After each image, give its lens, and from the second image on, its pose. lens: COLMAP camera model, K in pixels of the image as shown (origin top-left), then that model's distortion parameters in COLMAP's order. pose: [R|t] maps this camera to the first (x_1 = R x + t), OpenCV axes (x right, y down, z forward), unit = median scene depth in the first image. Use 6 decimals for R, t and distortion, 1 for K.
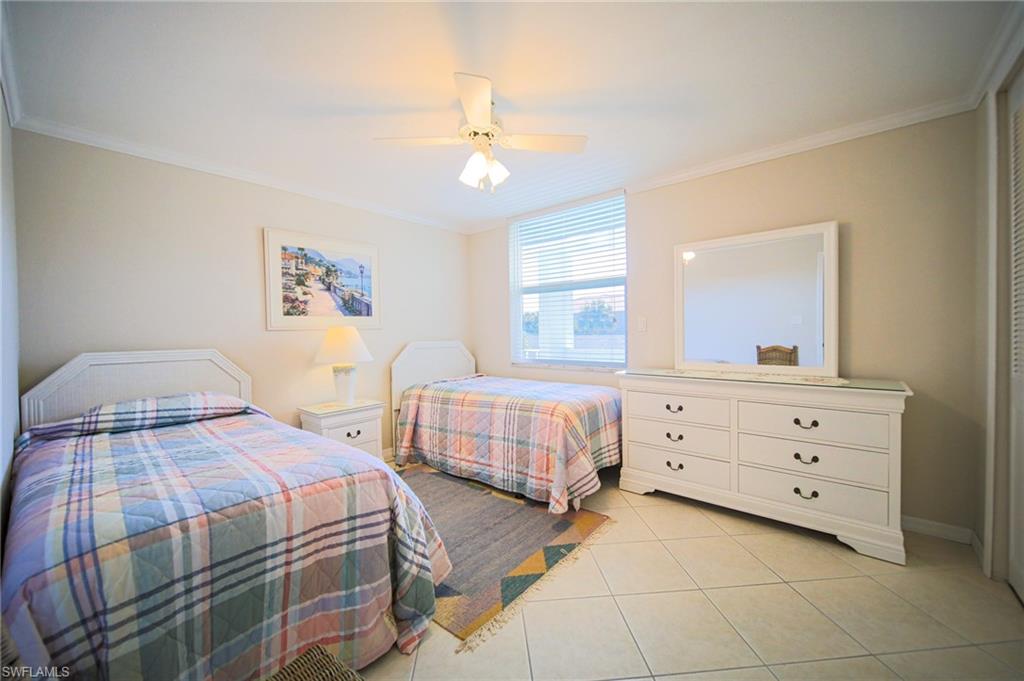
lens RADIAL K [[382.7, 0, 514.7], [0, 382.7, 337.9], [0, 0, 1]] dist [-0.001875, -0.000050]
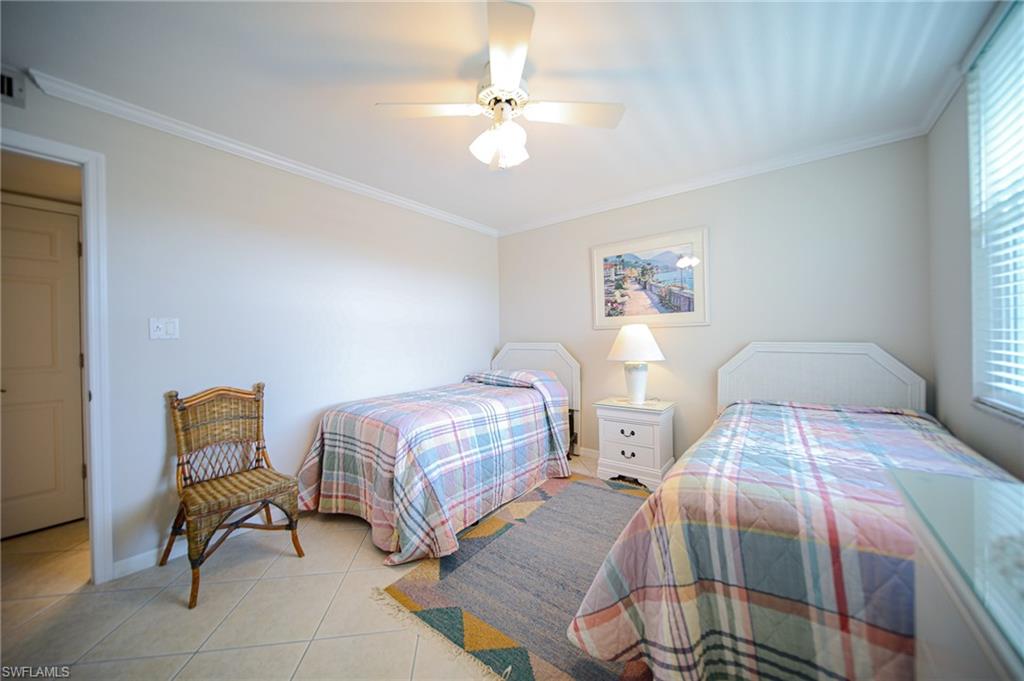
lens RADIAL K [[357.5, 0, 514.9], [0, 357.5, 336.5], [0, 0, 1]] dist [-0.000258, 0.000003]
pose [[0.059695, 0.012930, -0.998133, 0.470862], [-0.002862, 0.999914, 0.012782, -0.010346], [0.998213, 0.002094, 0.059727, 0.631886]]
